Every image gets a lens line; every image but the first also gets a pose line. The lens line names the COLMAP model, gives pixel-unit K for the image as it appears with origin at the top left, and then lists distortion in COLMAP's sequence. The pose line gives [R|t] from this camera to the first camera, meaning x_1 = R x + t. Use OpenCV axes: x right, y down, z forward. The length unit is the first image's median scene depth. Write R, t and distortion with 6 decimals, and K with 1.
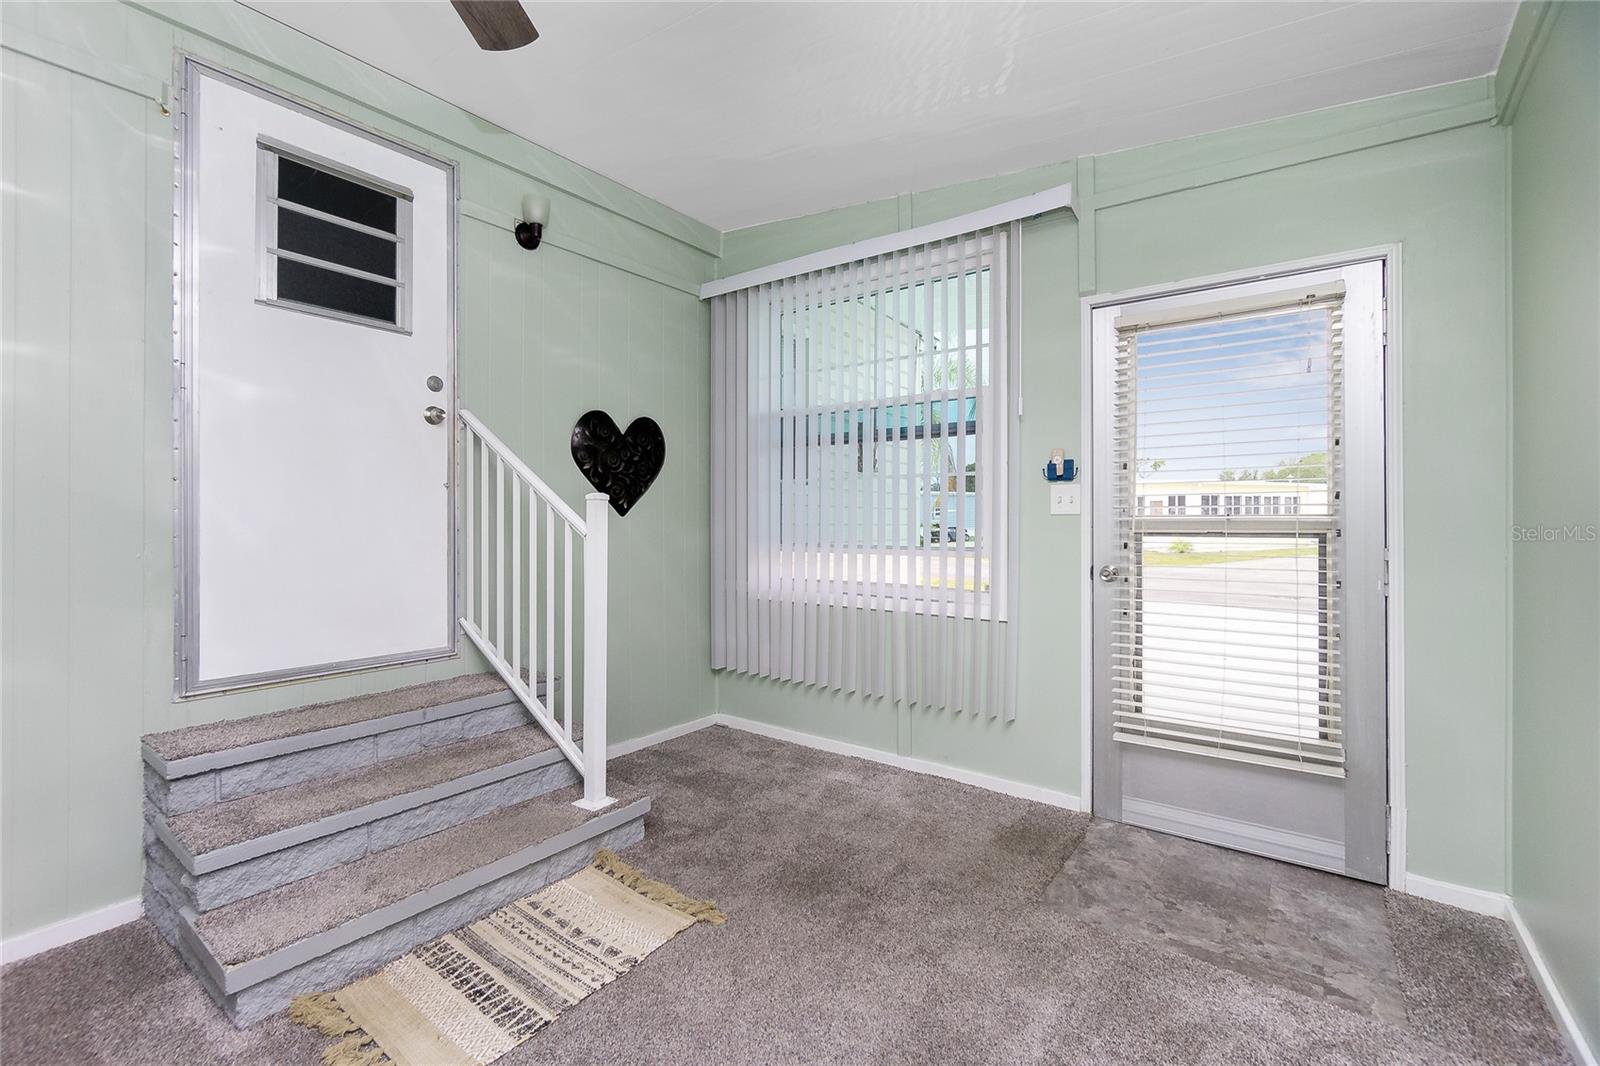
lens RADIAL K [[695.0, 0, 795.6], [0, 695.0, 518.5], [0, 0, 1]] dist [-0.003651, 0.000142]
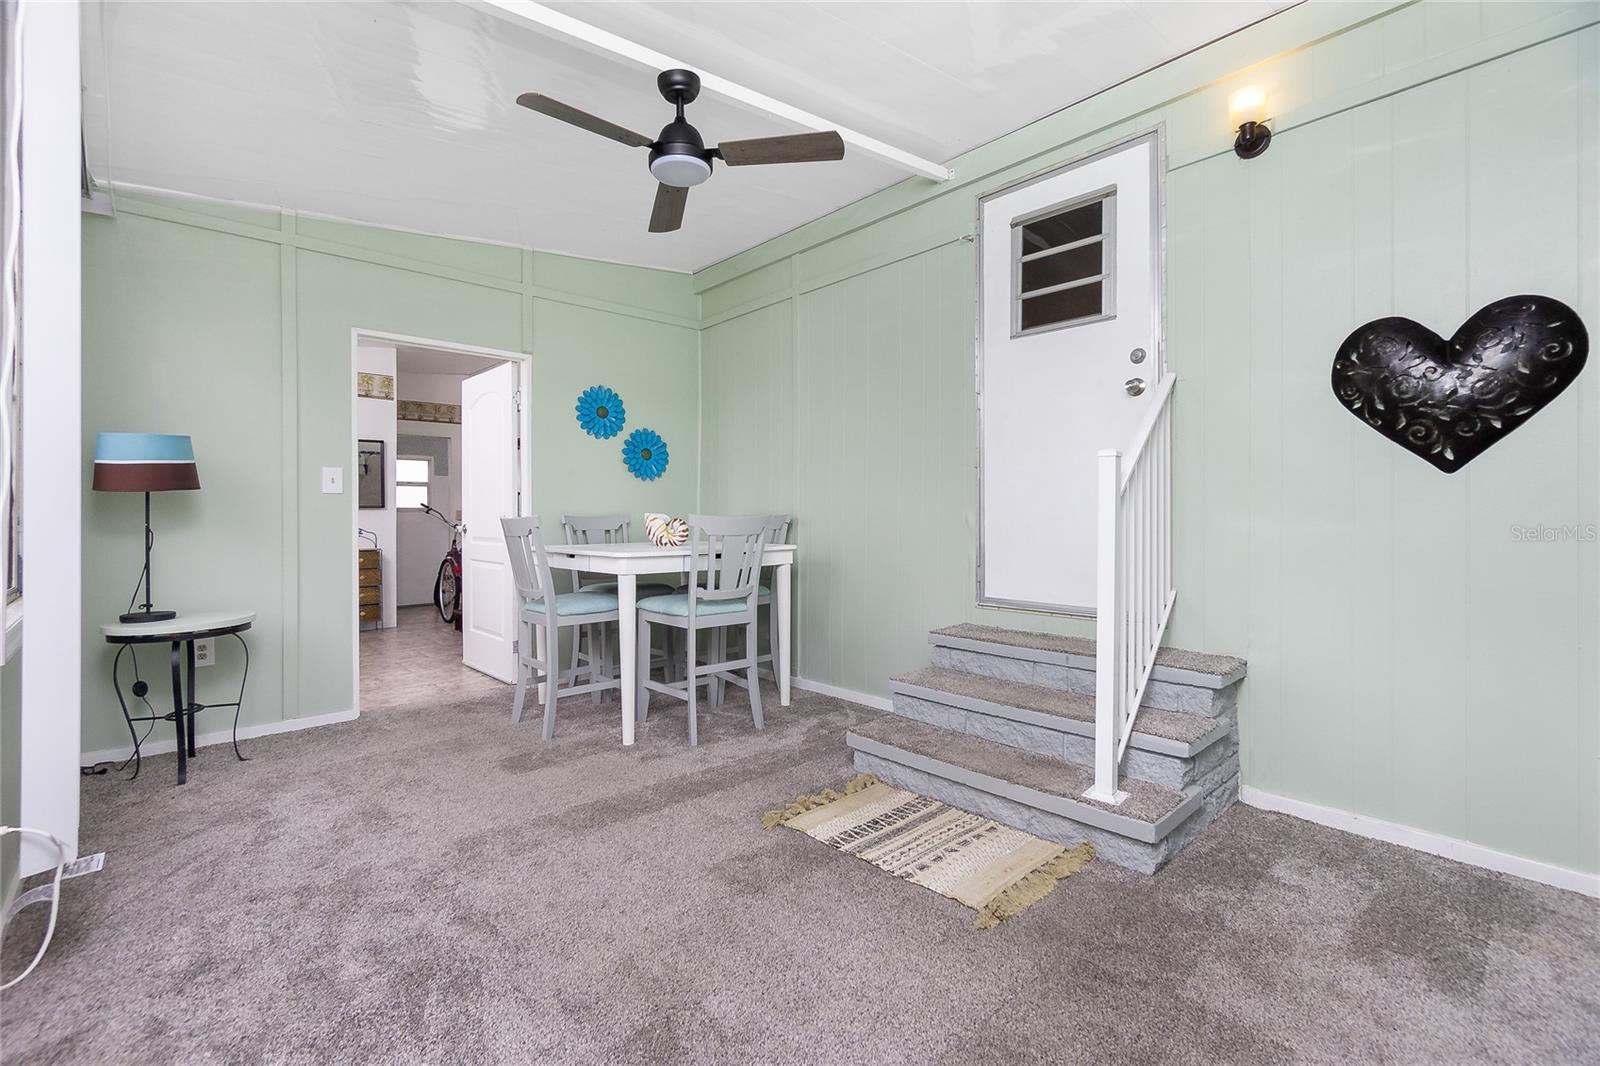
lens RADIAL K [[695.0, 0, 795.6], [0, 695.0, 518.5], [0, 0, 1]] dist [-0.003651, 0.000142]
pose [[-0.173472, 0.005310, -0.984824, 0.680960], [0.004782, 0.999978, 0.004550, 0.047153], [0.984827, -0.003920, -0.173494, 0.784561]]
